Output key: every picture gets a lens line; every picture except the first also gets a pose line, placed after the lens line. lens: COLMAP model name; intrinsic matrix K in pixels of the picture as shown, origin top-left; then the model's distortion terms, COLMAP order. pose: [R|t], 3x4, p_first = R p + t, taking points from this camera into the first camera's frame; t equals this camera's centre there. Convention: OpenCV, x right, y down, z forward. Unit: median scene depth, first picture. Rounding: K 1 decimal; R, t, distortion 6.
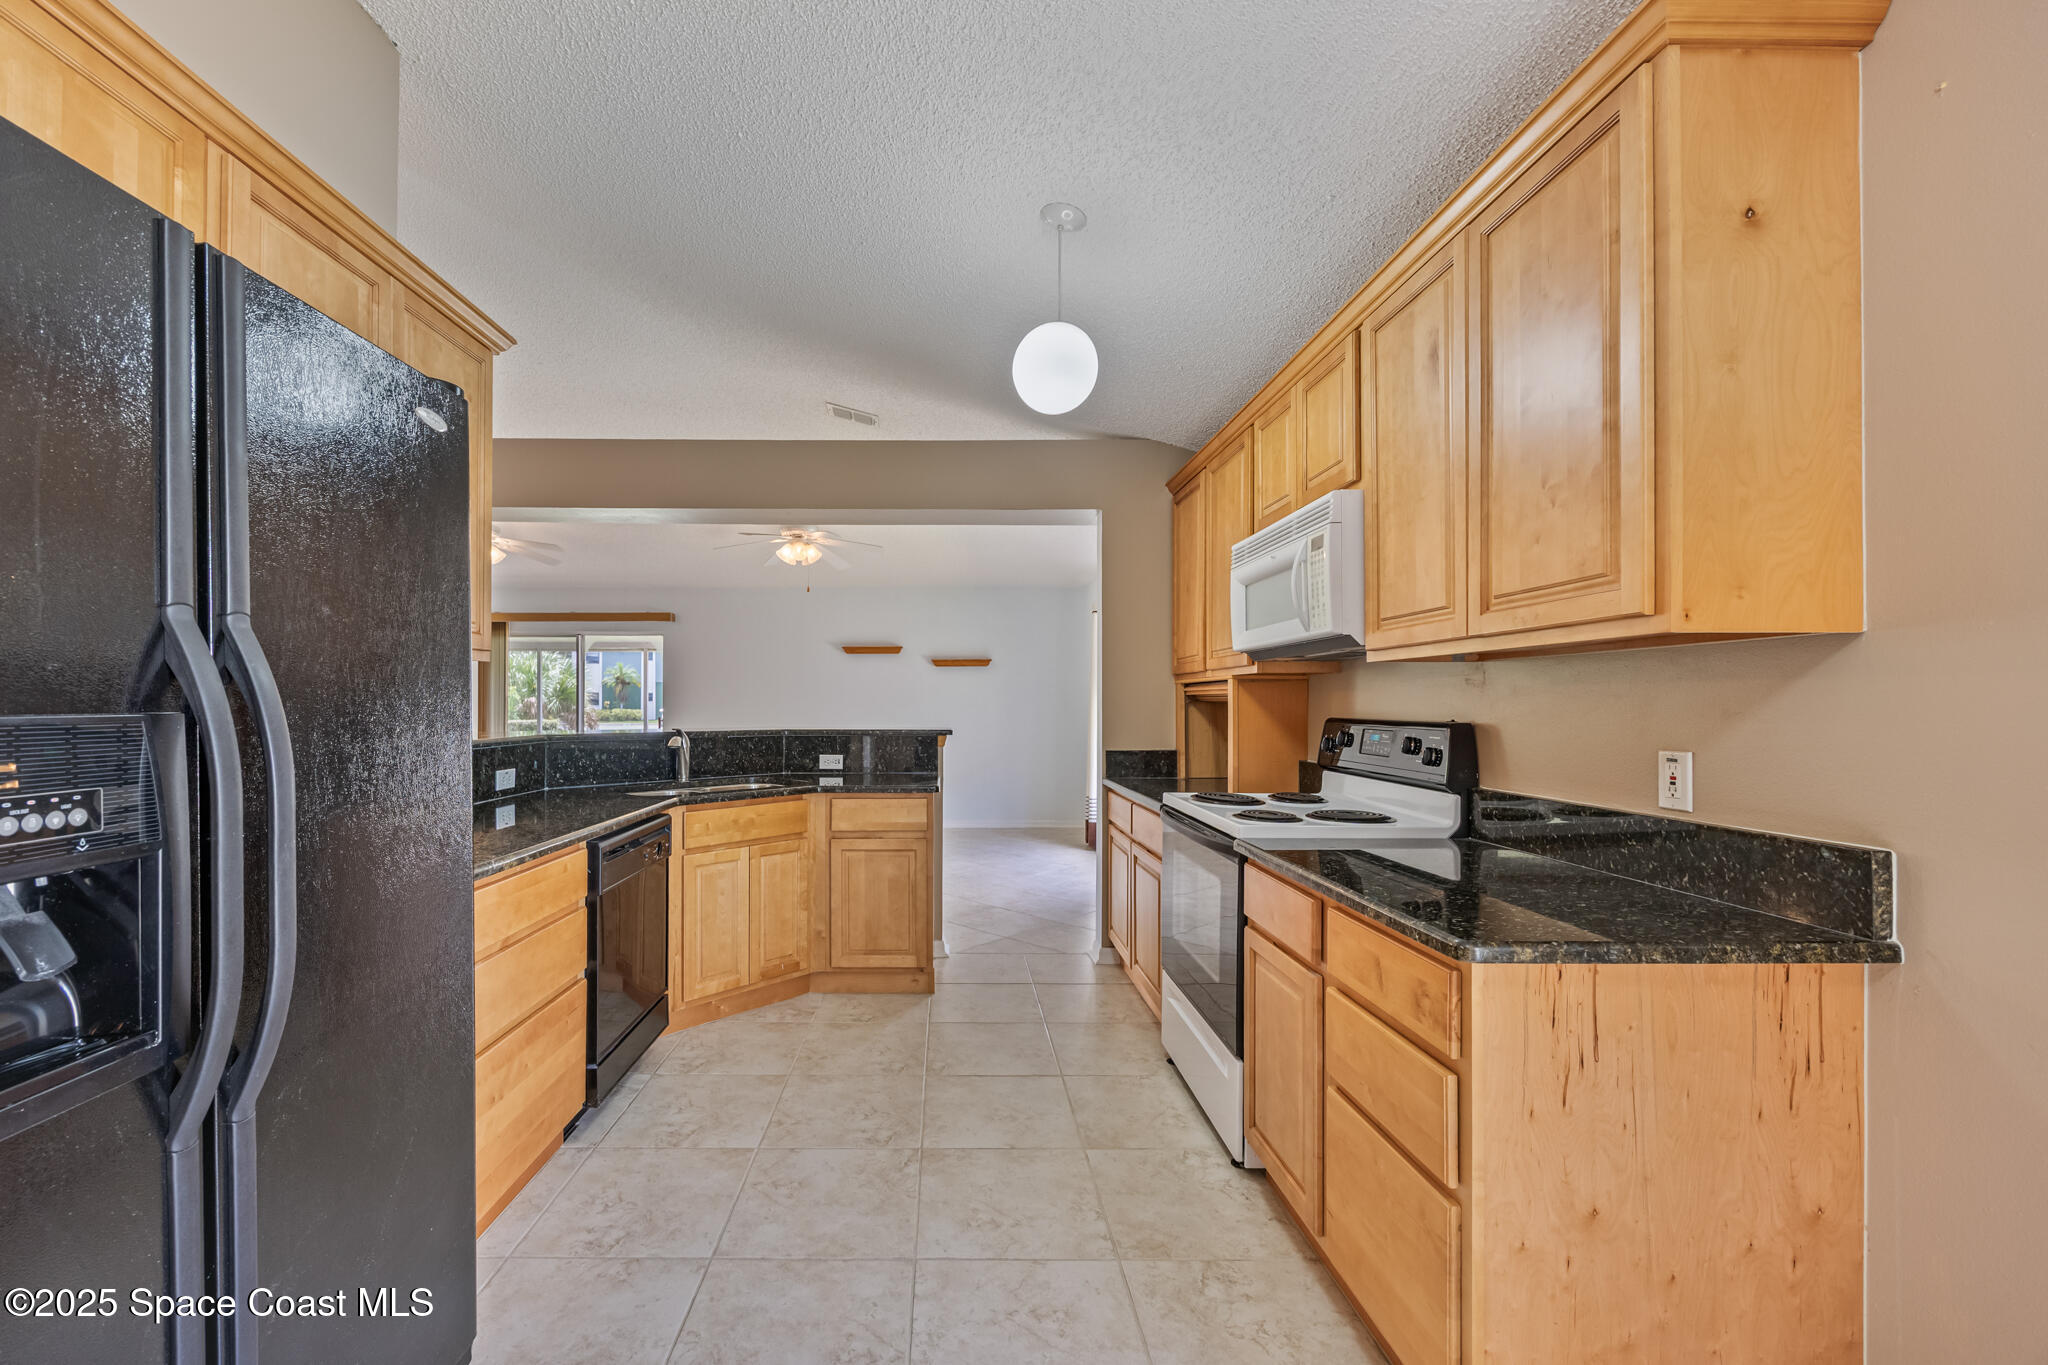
lens RADIAL K [[795.0, 0, 955.8], [0, 795.0, 699.1], [0, 0, 1]] dist [0.000306, -0.000100]
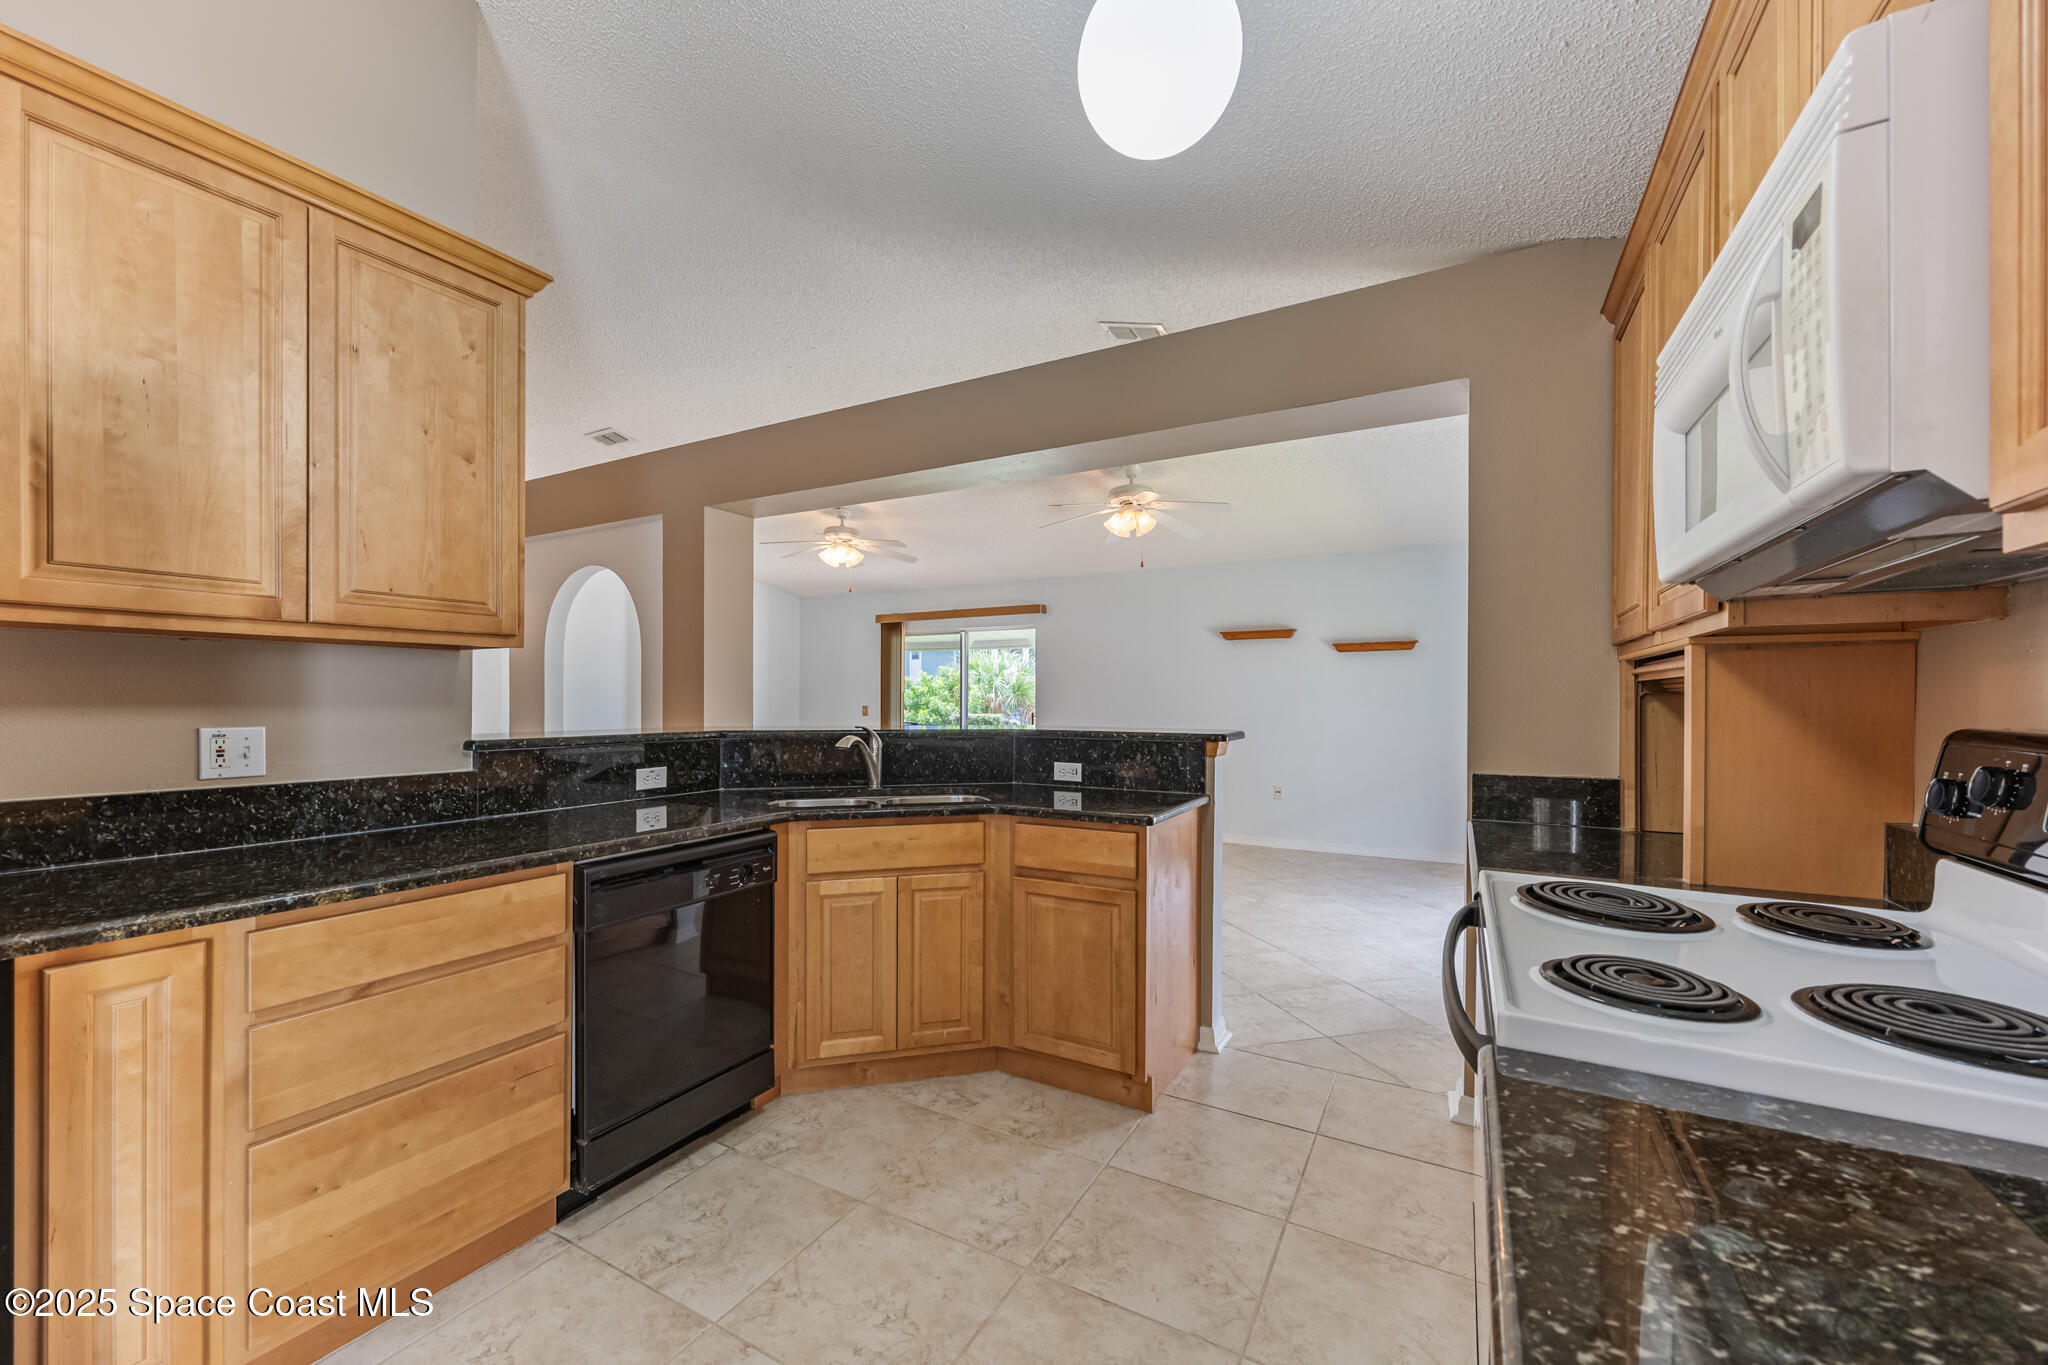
lens RADIAL K [[795.0, 0, 1001.7], [0, 795.0, 704.2], [0, 0, 1]] dist [-0.002075, 0.000131]
pose [[0.863594, 0.003594, -0.504175, 0.212903], [0.002285, 0.999936, 0.011042, 0.004205], [0.504183, -0.010687, 0.863531, 0.343145]]
